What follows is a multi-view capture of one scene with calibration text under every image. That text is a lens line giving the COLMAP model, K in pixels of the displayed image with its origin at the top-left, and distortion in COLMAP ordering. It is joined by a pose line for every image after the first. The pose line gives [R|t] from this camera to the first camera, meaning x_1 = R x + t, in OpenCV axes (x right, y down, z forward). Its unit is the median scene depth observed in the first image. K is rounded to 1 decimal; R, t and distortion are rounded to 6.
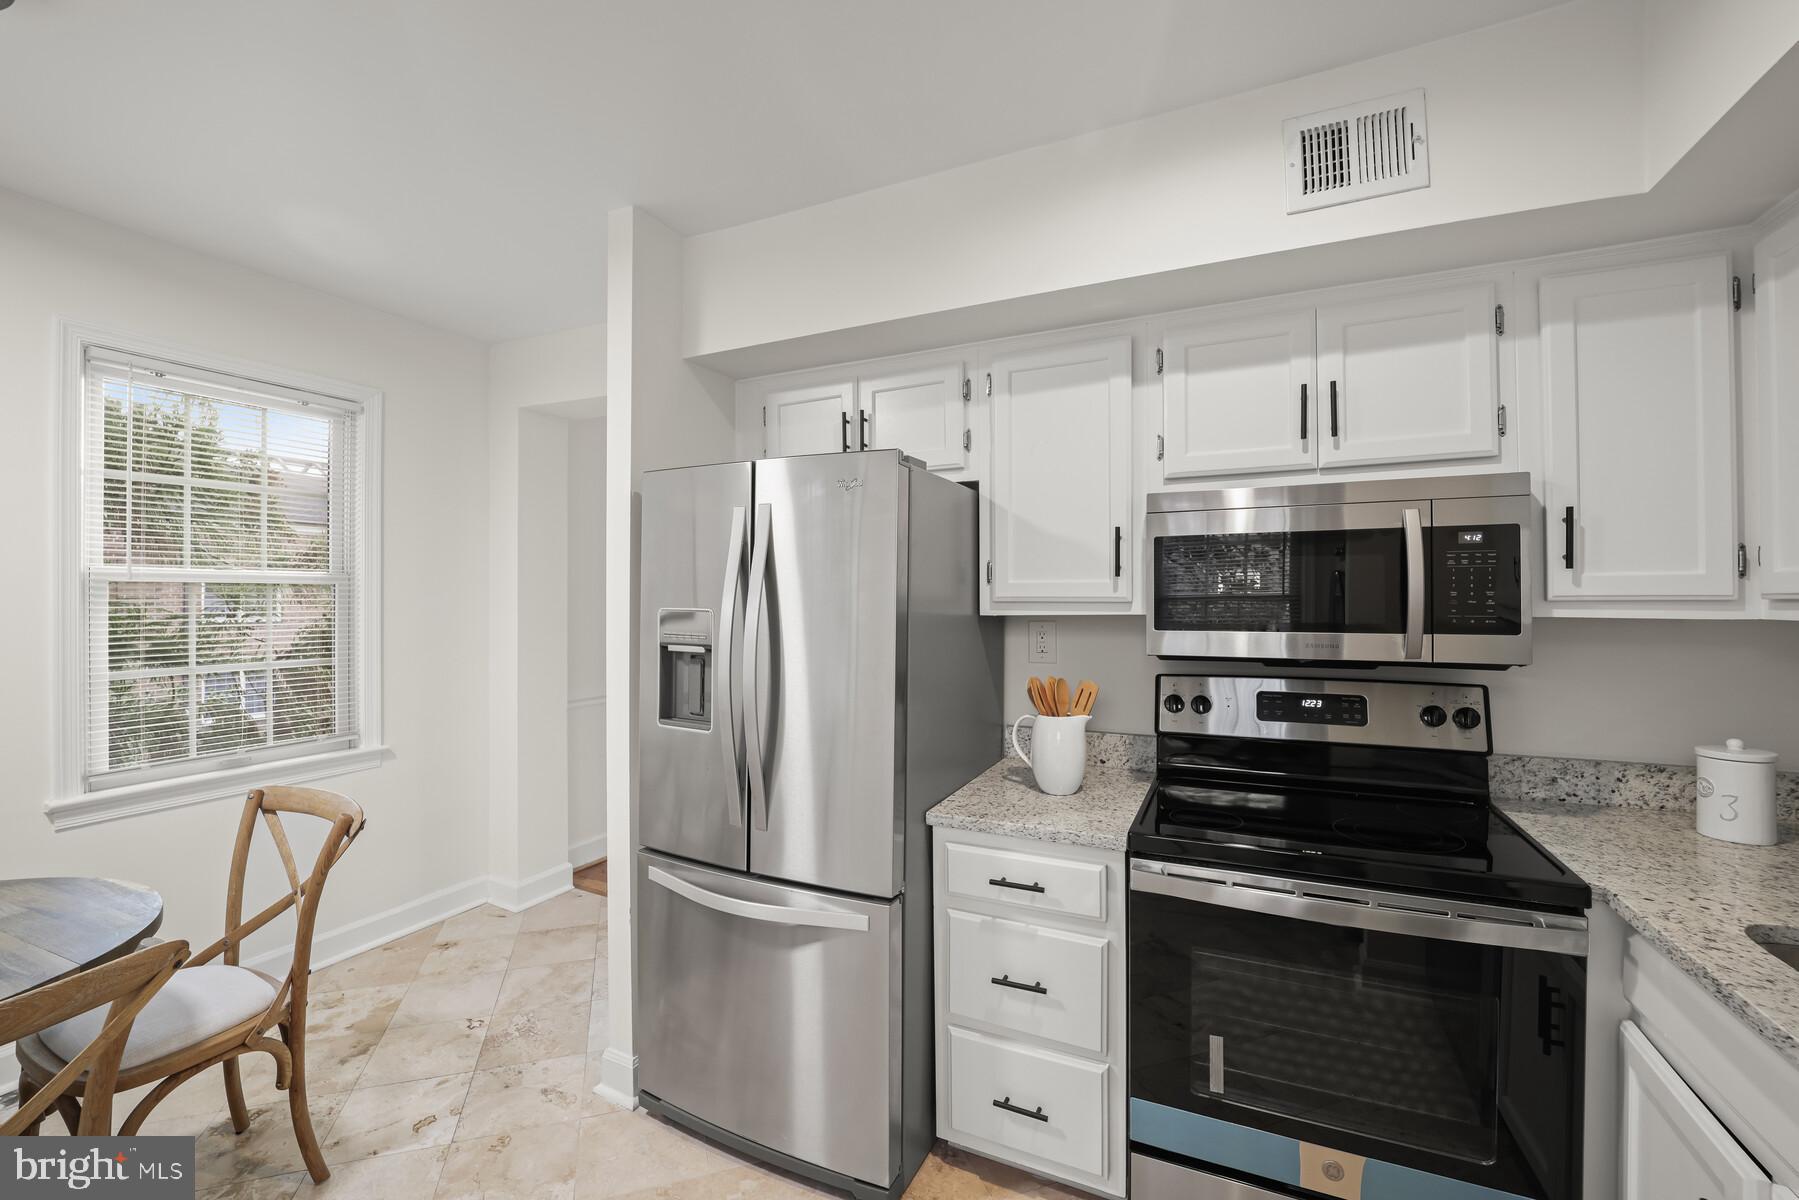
lens RADIAL K [[731.6, 0, 898.0], [0, 731.6, 593.9], [0, 0, 1]] dist [-0.012702, -0.000685]
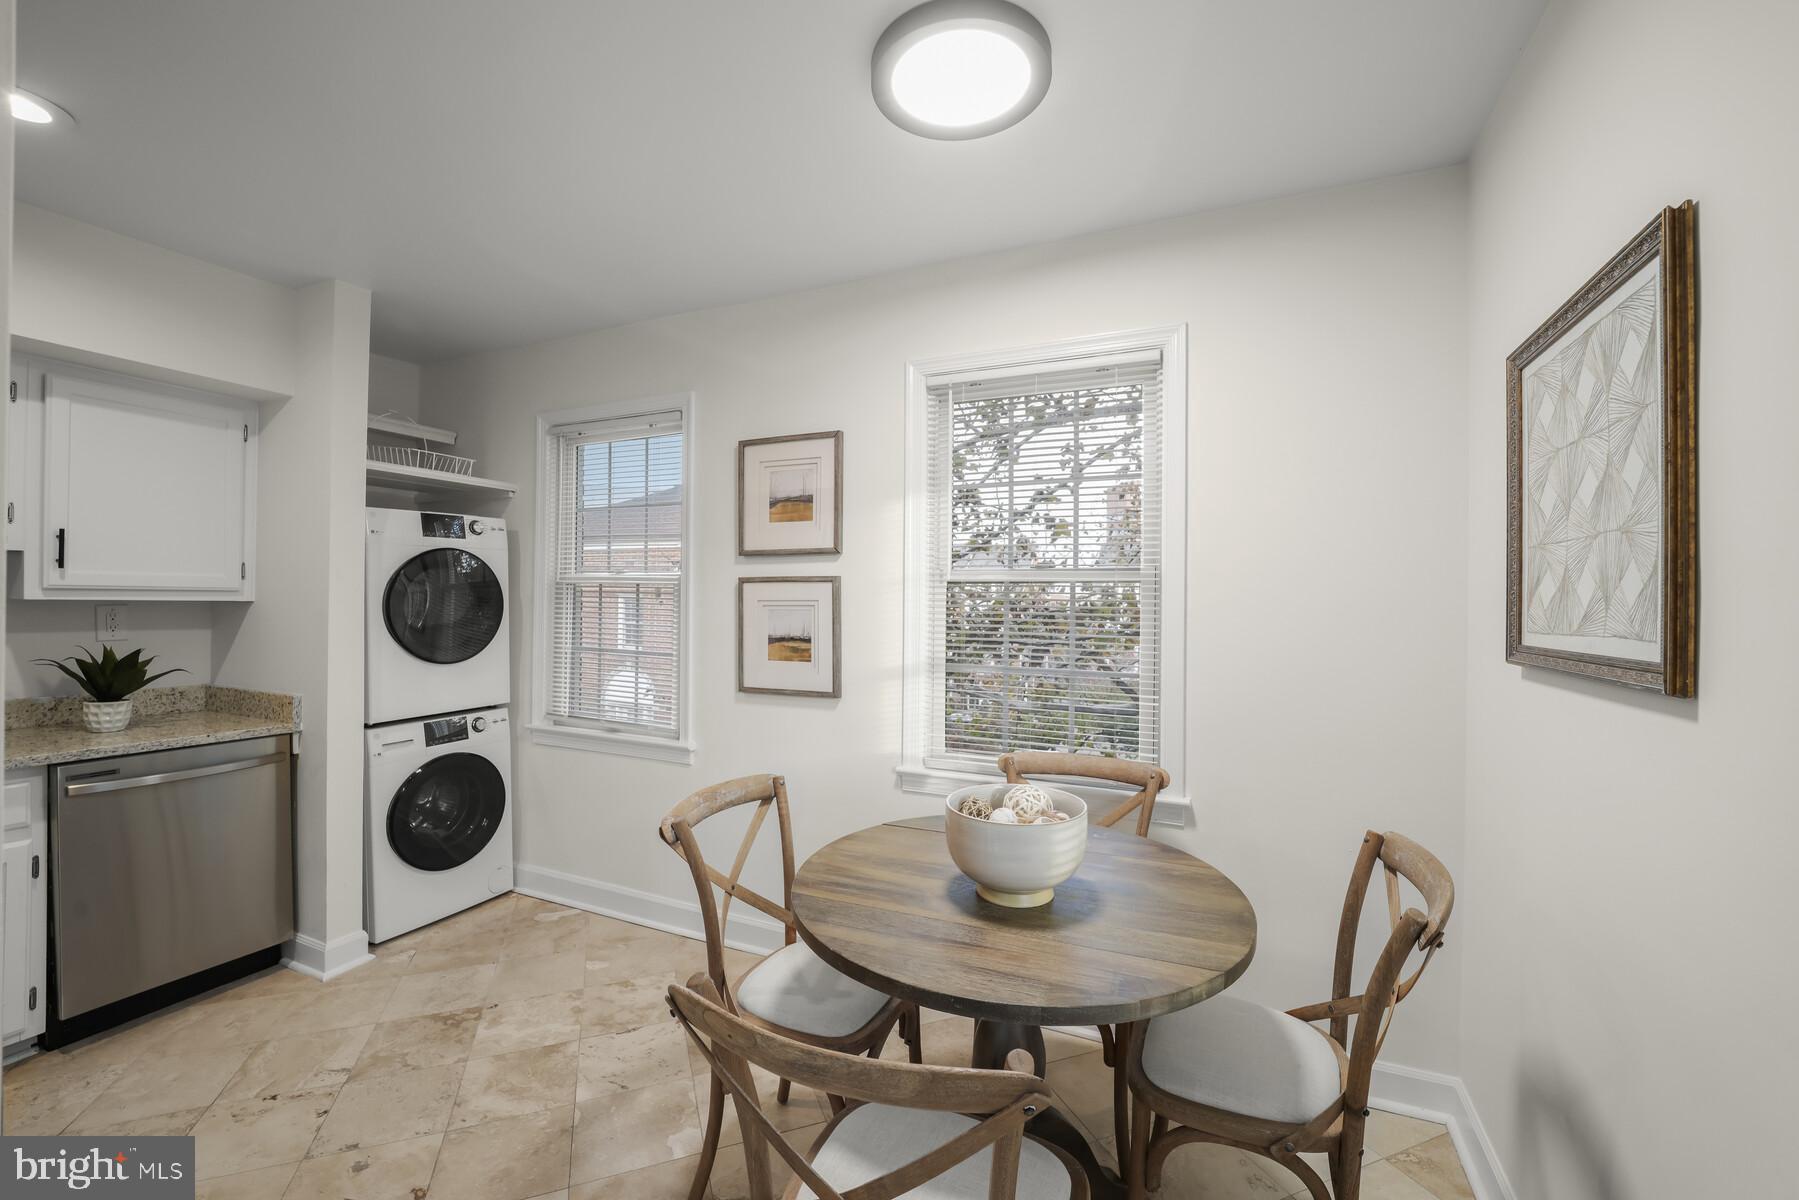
lens RADIAL K [[731.6, 0, 898.0], [0, 731.6, 602.4], [0, 0, 1]] dist [-0.012702, -0.000685]
pose [[-0.999663, -0.016276, -0.020240, -0.678067], [-0.016184, 0.999858, -0.004657, 0.013872], [0.020313, -0.004327, -0.999784, 2.027436]]
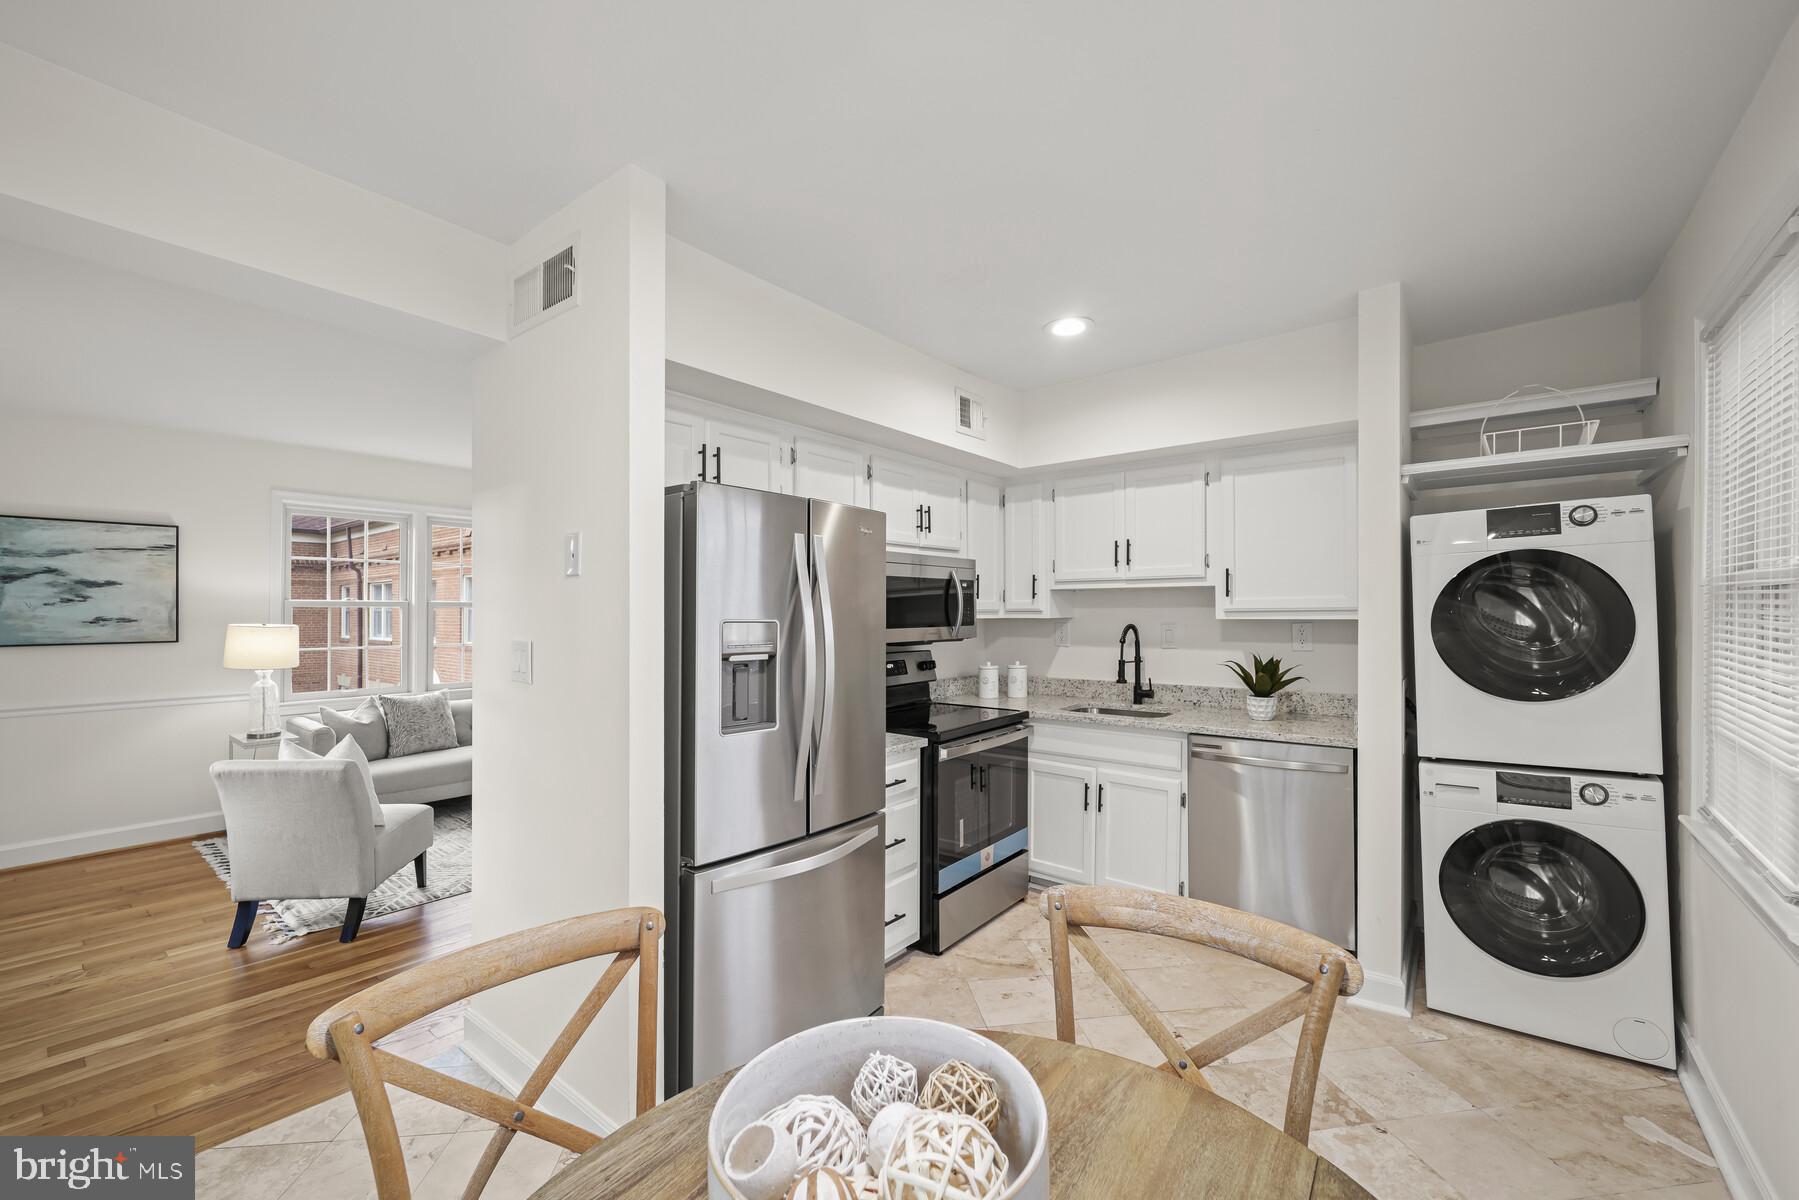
lens RADIAL K [[731.6, 0, 914.9], [0, 731.6, 605.9], [0, 0, 1]] dist [-0.012702, -0.000685]
pose [[0.214025, 0.008899, 0.976788, -1.422035], [-0.002003, 0.999960, -0.008671, 0.009139], [-0.976826, -0.000100, 0.214035, 0.586991]]
